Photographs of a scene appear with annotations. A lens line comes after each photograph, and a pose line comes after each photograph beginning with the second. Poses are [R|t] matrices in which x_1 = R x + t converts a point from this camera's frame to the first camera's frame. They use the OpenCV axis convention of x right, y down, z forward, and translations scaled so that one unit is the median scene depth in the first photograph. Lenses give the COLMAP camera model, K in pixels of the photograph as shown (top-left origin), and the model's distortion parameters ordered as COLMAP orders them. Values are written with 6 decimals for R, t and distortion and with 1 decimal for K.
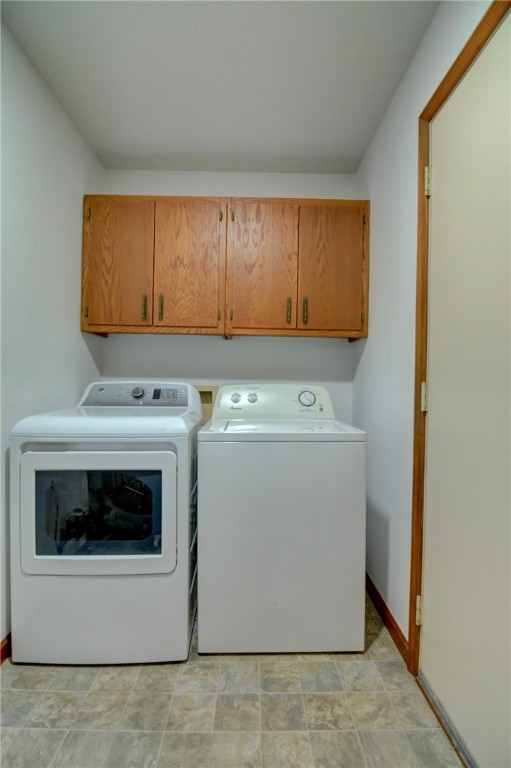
lens RADIAL K [[370.4, 0, 255.3], [0, 370.4, 383.4], [0, 0, 1]] dist [-0.015483, -0.006011]
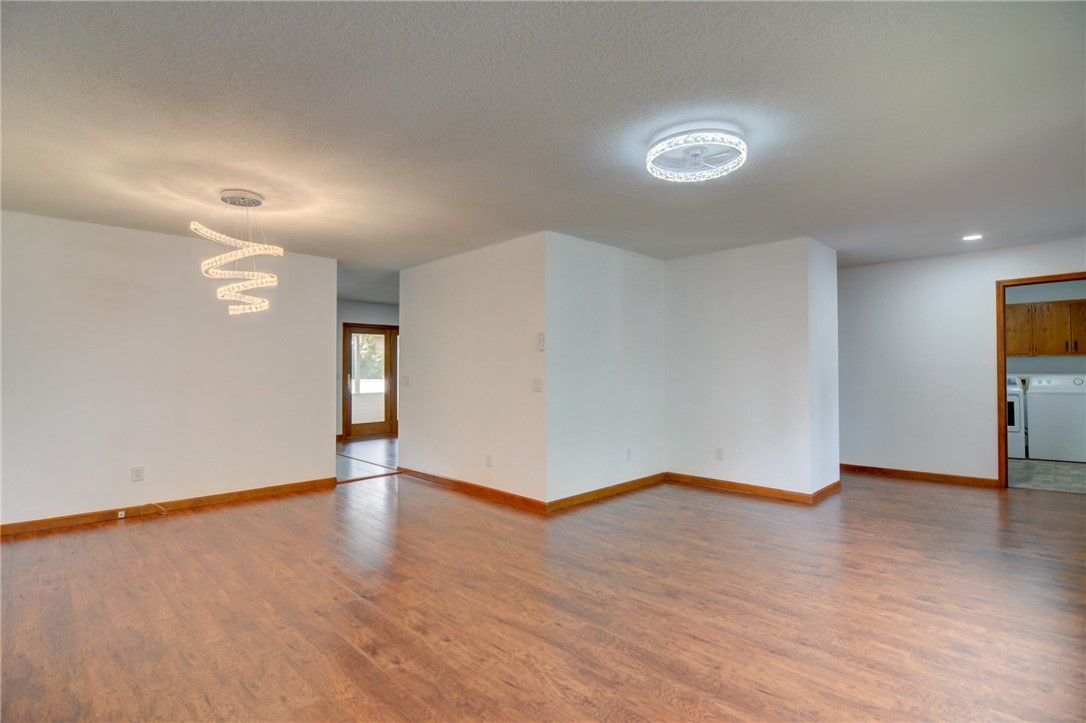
lens RADIAL K [[523.7, 0, 563.8], [0, 523.7, 365.6], [0, 0, 1]] dist [-0.015483, -0.006011]
pose [[0.708575, -0.031168, -0.704946, 0.122181], [0.017612, 0.999494, -0.026487, -0.035537], [0.705415, 0.006353, 0.708766, -3.774288]]
